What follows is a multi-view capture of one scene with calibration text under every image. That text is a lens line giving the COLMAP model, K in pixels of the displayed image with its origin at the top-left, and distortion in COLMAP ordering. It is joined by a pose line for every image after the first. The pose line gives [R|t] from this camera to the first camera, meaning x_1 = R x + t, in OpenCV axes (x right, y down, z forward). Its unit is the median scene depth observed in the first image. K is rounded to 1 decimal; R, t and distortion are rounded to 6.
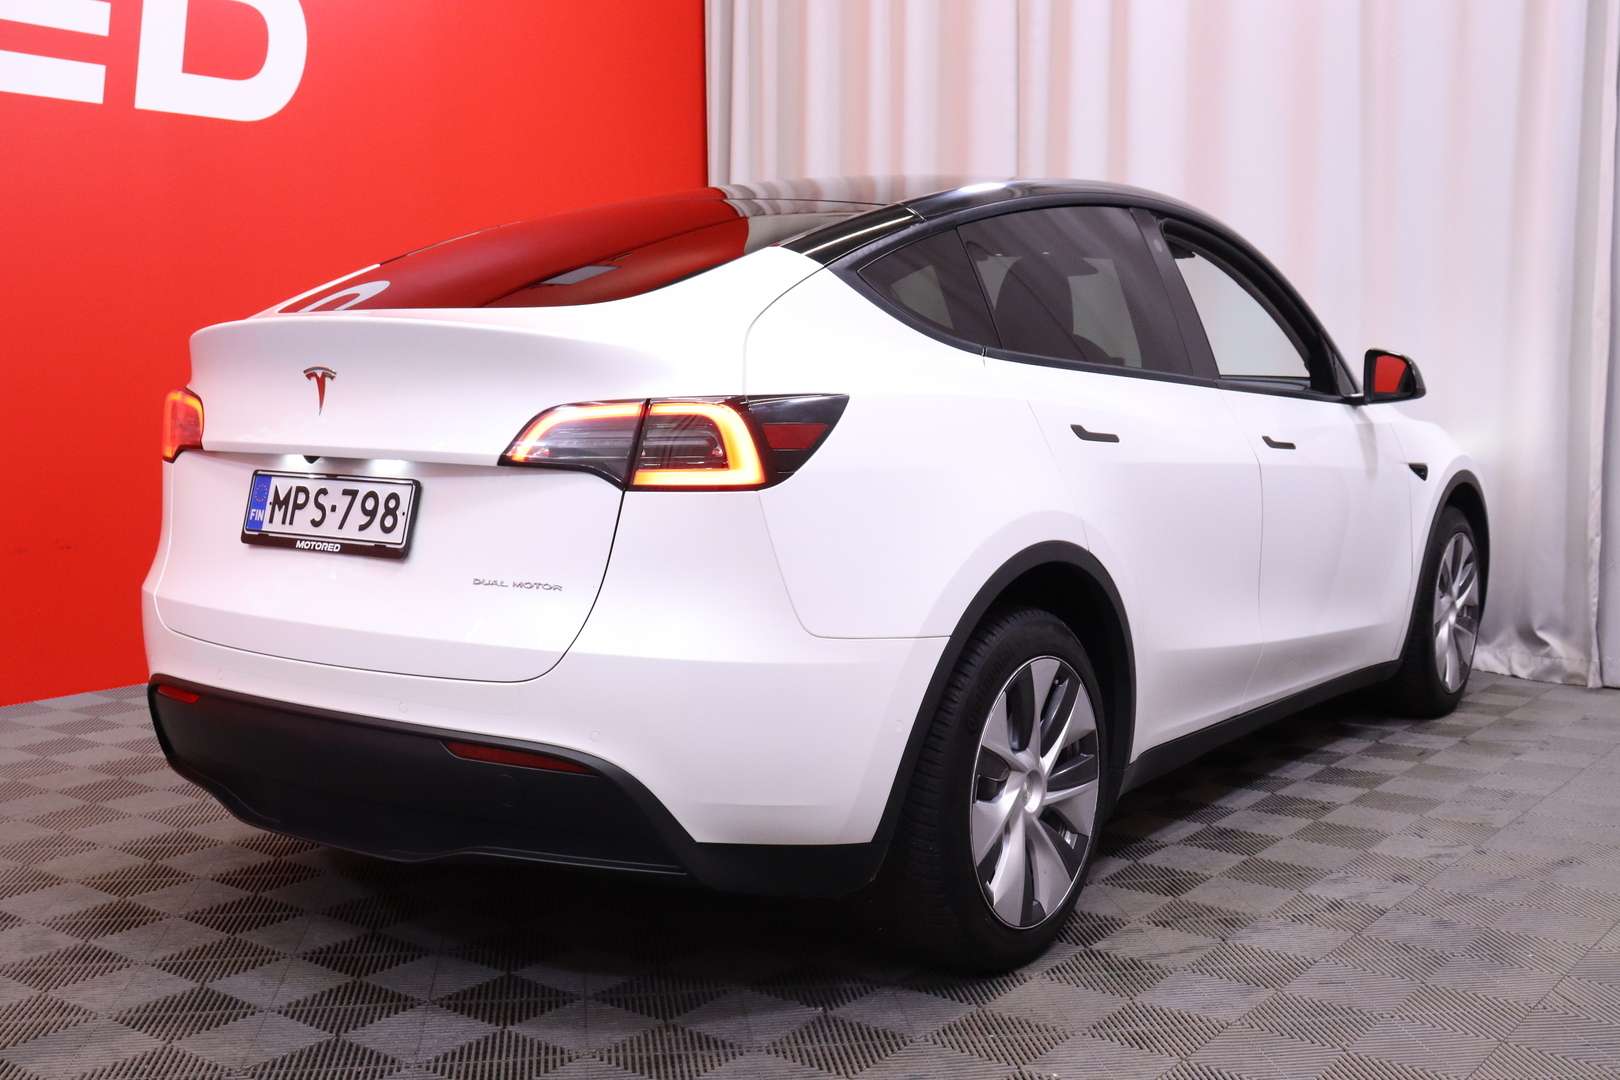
lens RADIAL K [[1824.3, 0, 810.0], [0, 1824.3, 540.0], [0, 0, 1]] dist [-0.145341, 0.003529]
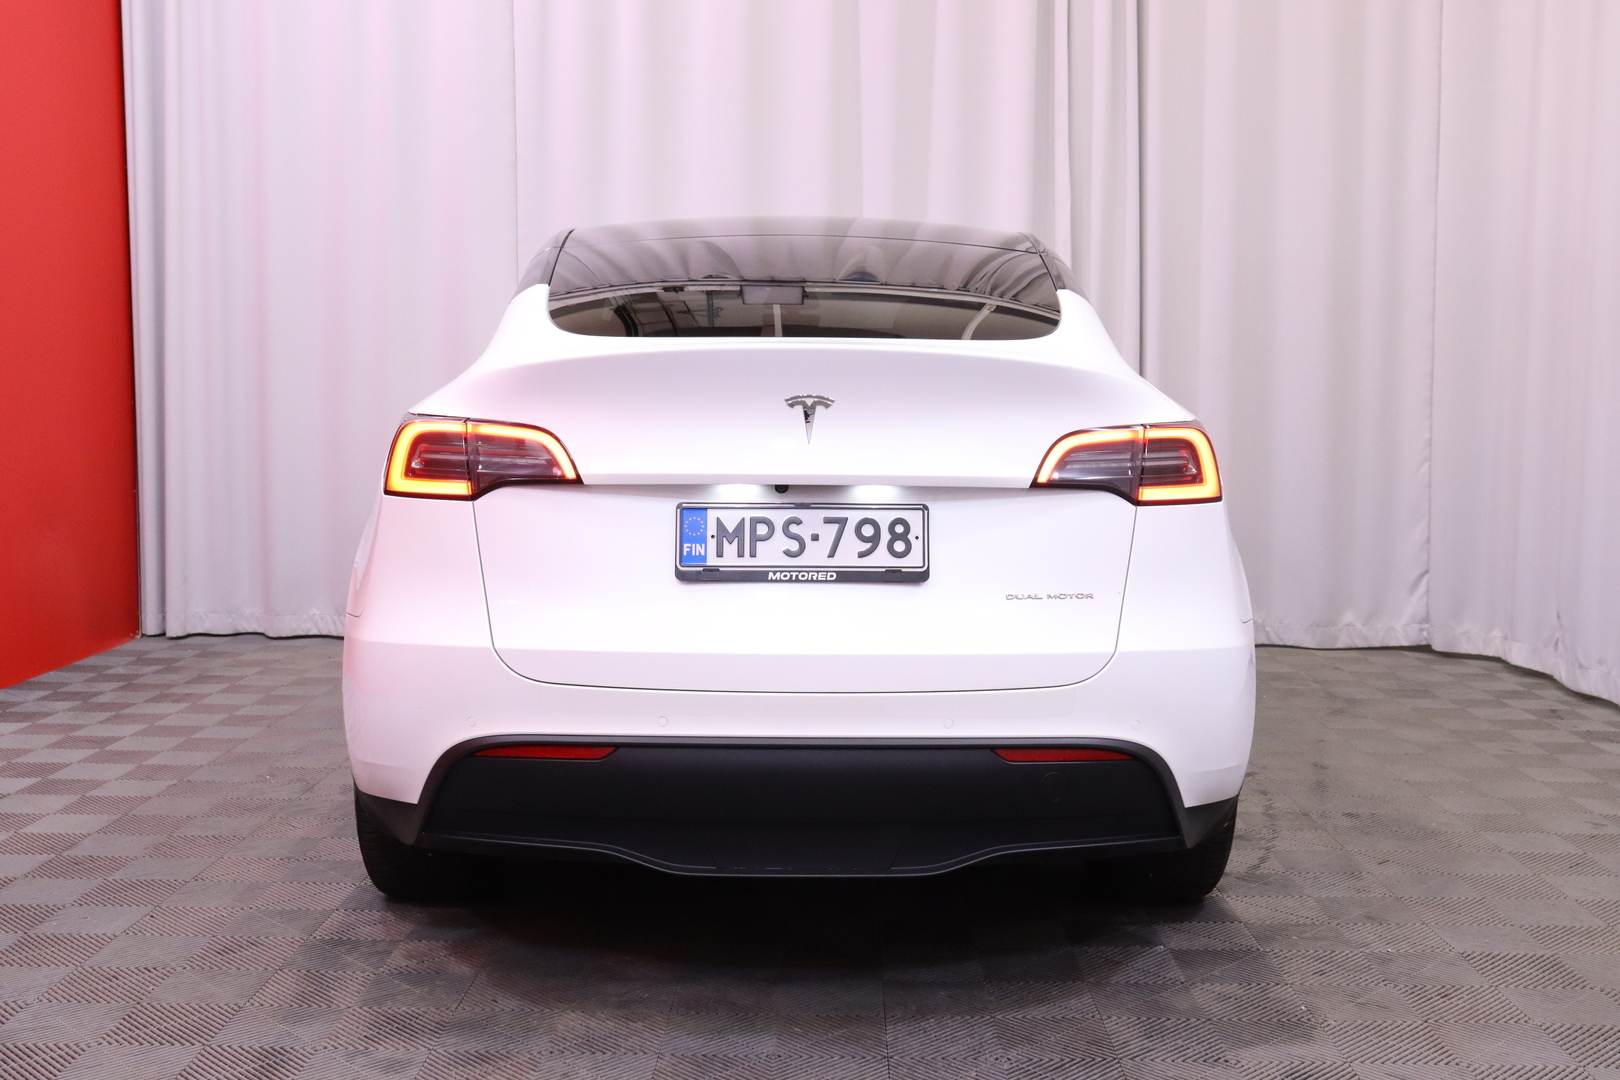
lens RADIAL K [[1824.3, 0, 810.0], [0, 1824.3, 540.0], [0, 0, 1]] dist [-0.145341, 0.003529]
pose [[0.808490, -0.050180, 0.586367, -0.854321], [0.056328, 0.998382, 0.007773, -0.024044], [-0.585808, 0.026745, 0.810008, 0.188814]]
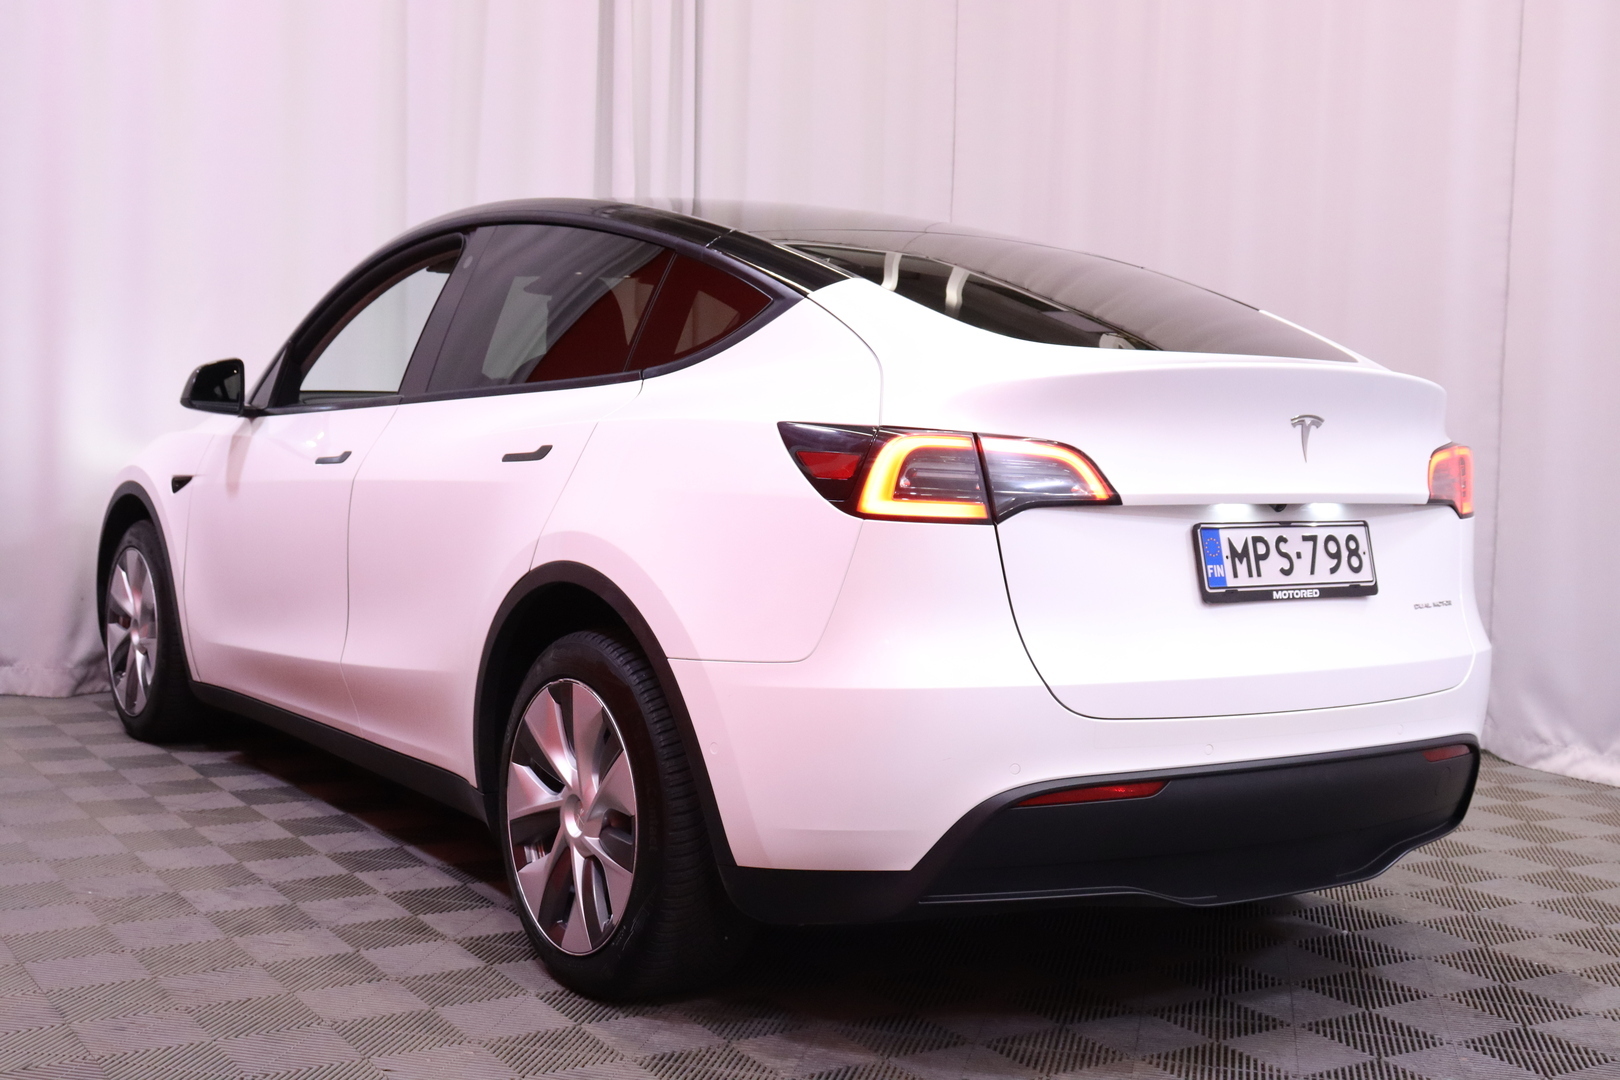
lens RADIAL K [[1959.5, 0, 809.9], [0, 1959.5, 511.5], [0, 0, 1]] dist [0.005194, 0.000334]
pose [[0.344411, -0.051042, 0.937430, -1.379617], [0.062990, 0.997527, 0.031172, -0.092968], [-0.936704, 0.048313, 0.346774, 0.874948]]
